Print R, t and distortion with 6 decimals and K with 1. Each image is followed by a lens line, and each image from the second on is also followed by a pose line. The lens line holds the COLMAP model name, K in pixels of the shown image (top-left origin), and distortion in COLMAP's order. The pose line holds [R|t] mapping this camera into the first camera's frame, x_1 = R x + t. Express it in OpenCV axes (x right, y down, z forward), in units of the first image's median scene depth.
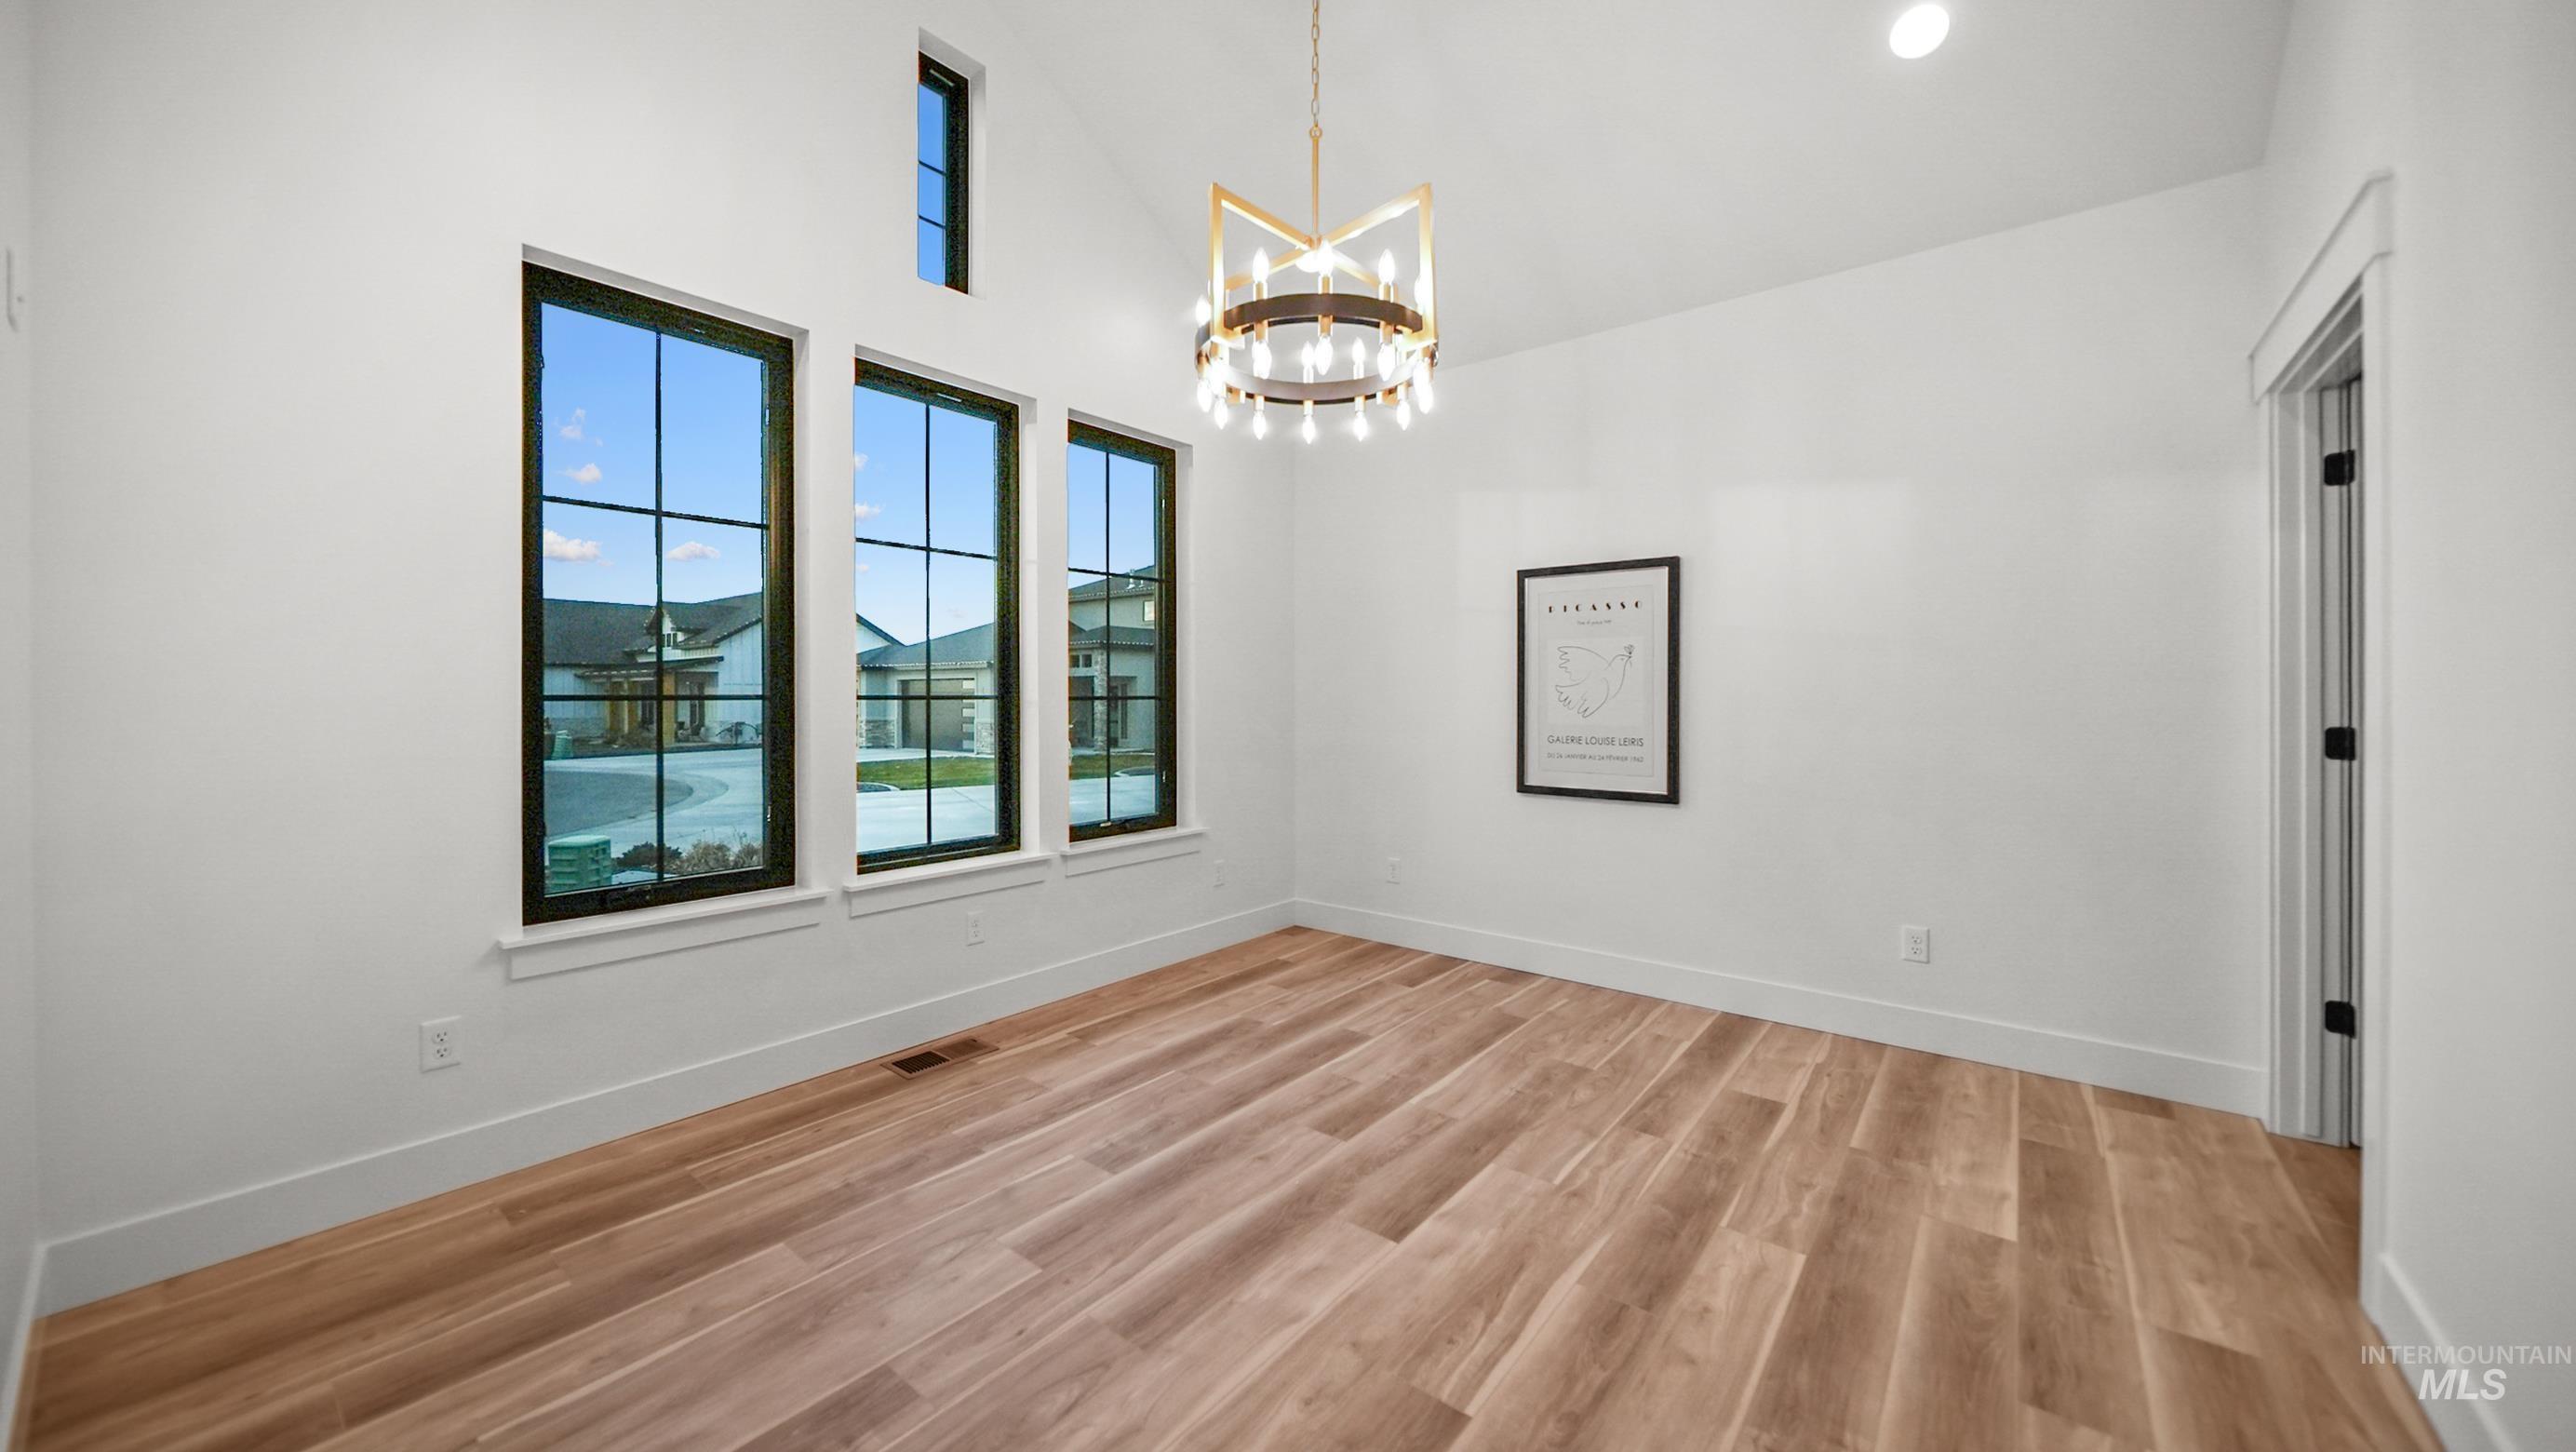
lens RADIAL K [[922.4, 0, 1289.6], [0, 922.4, 700.8], [0, 0, 1]] dist [-0.001236, -0.000040]
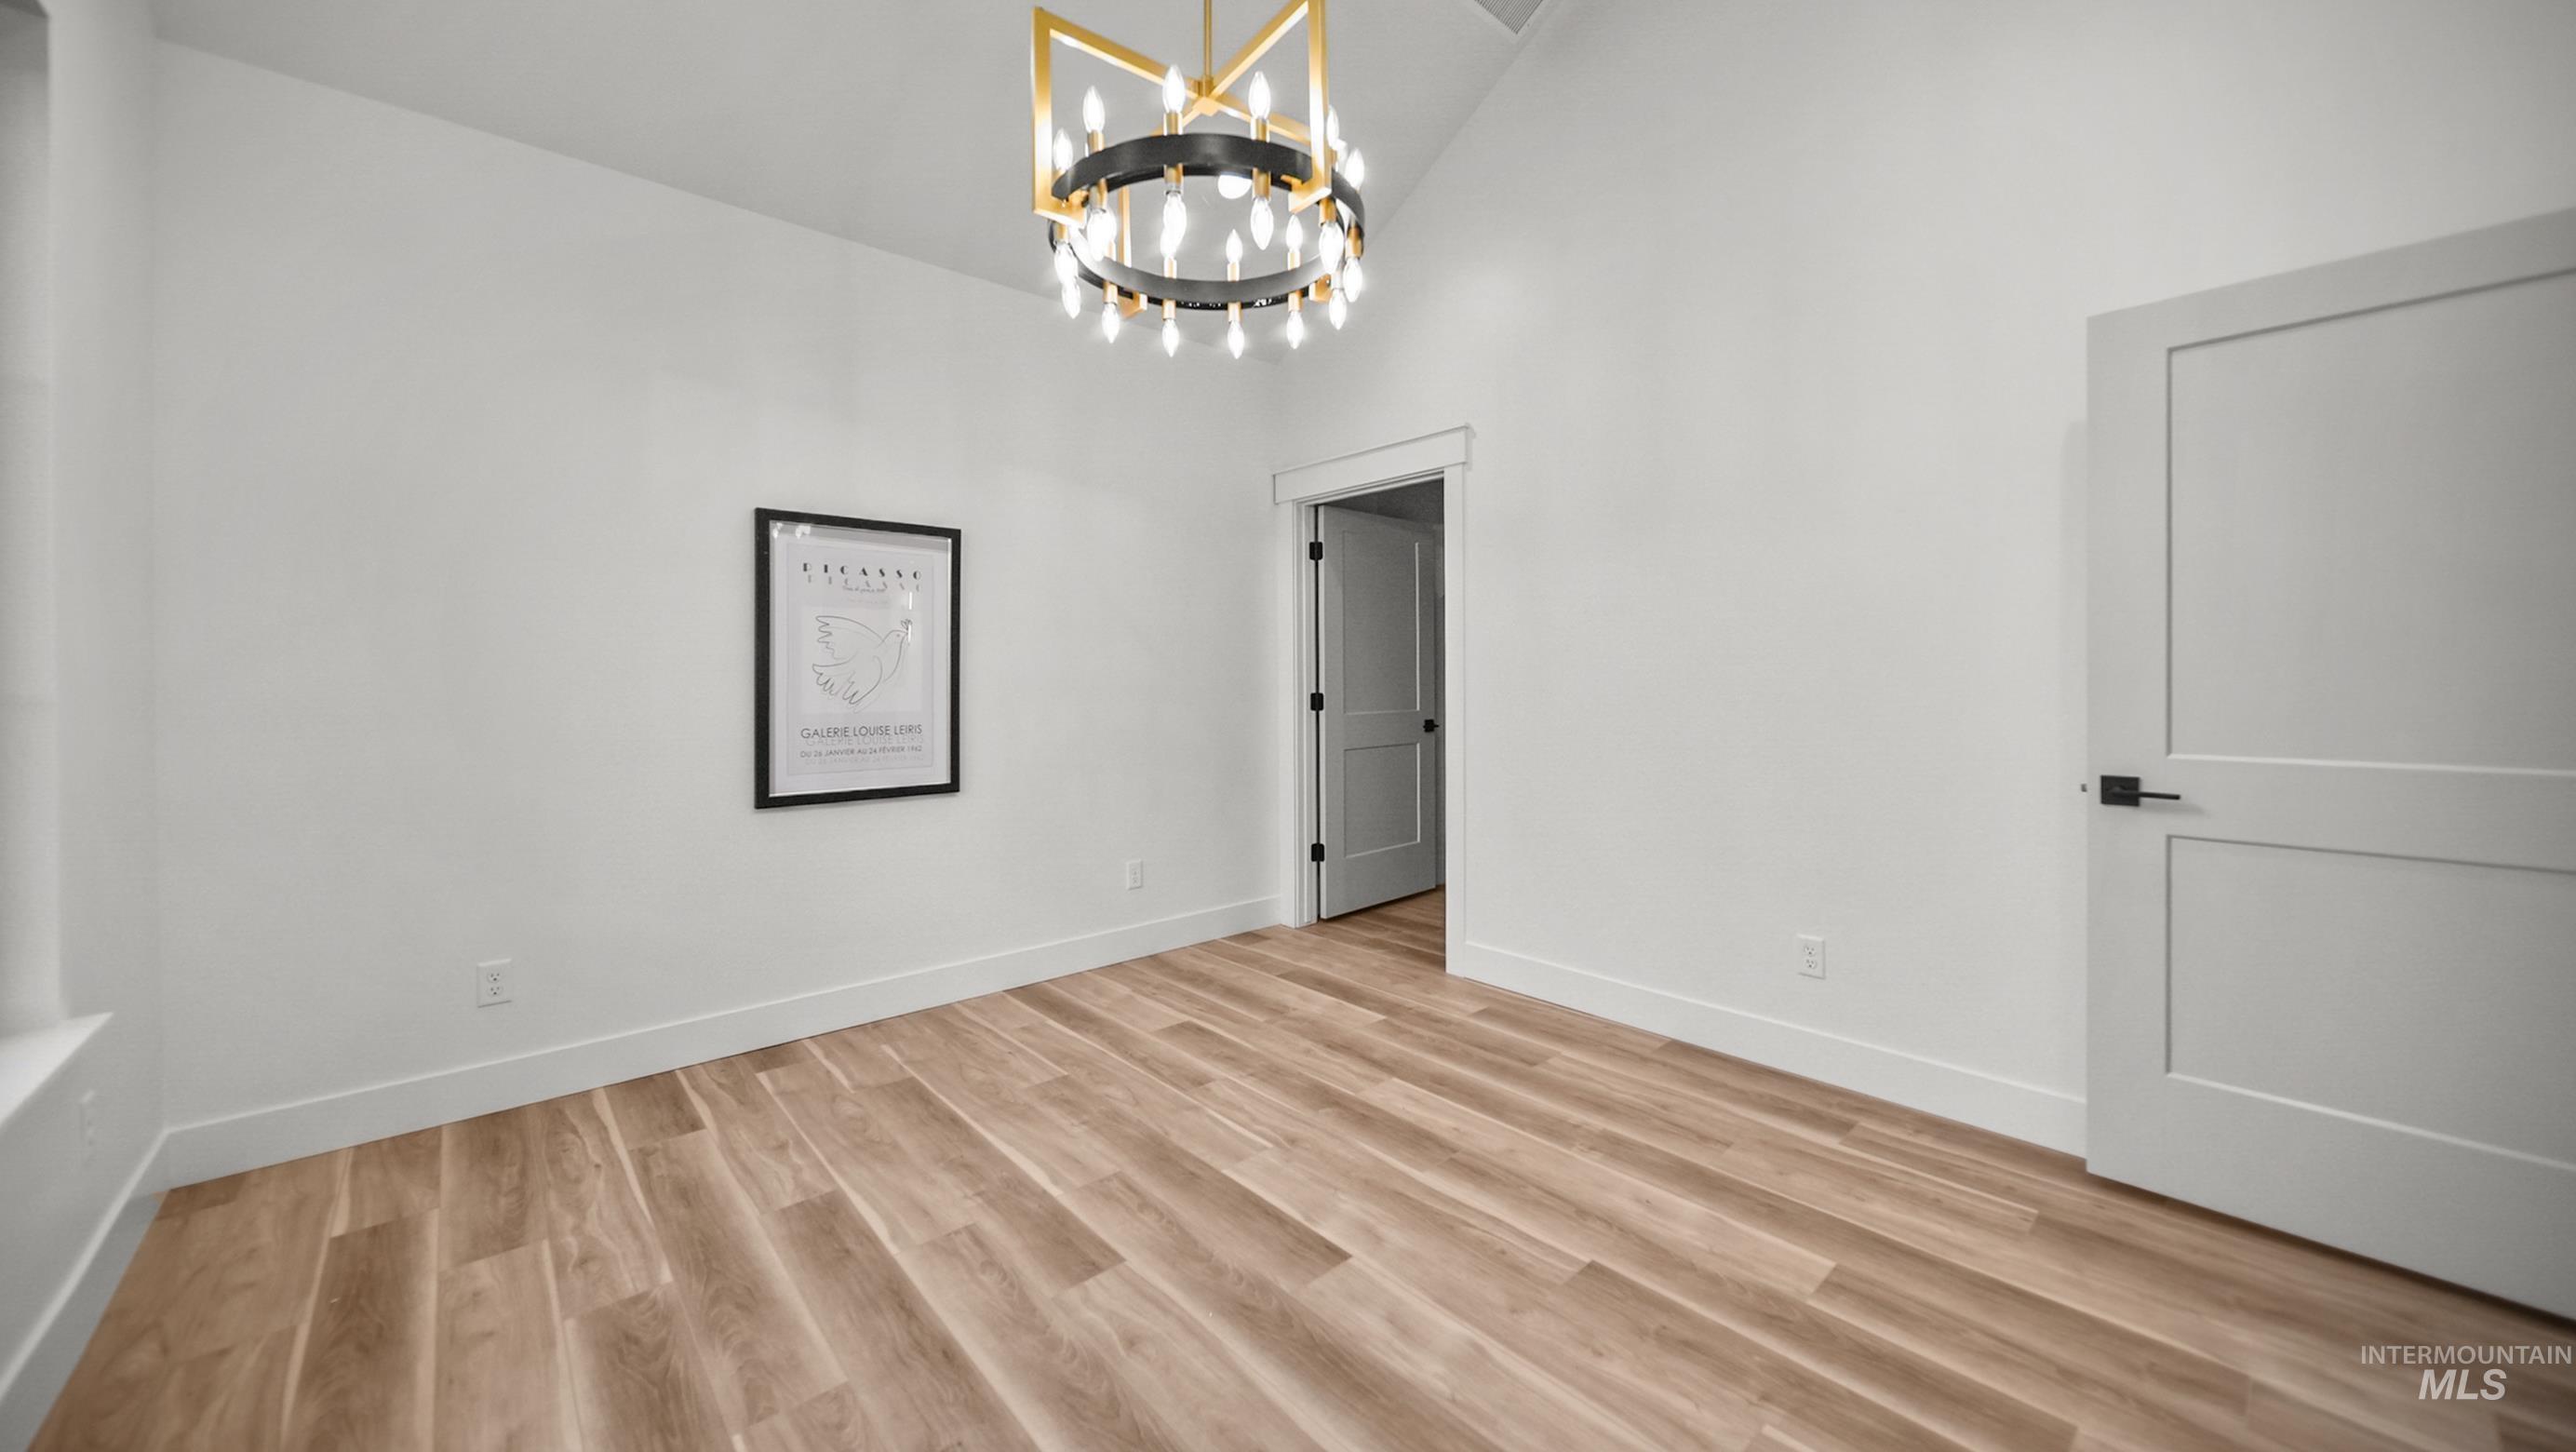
lens RADIAL K [[922.1, 0, 1292.8], [0, 922.1, 686.8], [0, 0, 1]] dist [0.000049, 0.000014]
pose [[0.155579, -0.008652, 0.987786, -0.598224], [0.006491, 0.999949, 0.007737, -0.001788], [-0.987802, 0.005208, 0.155627, 0.665057]]
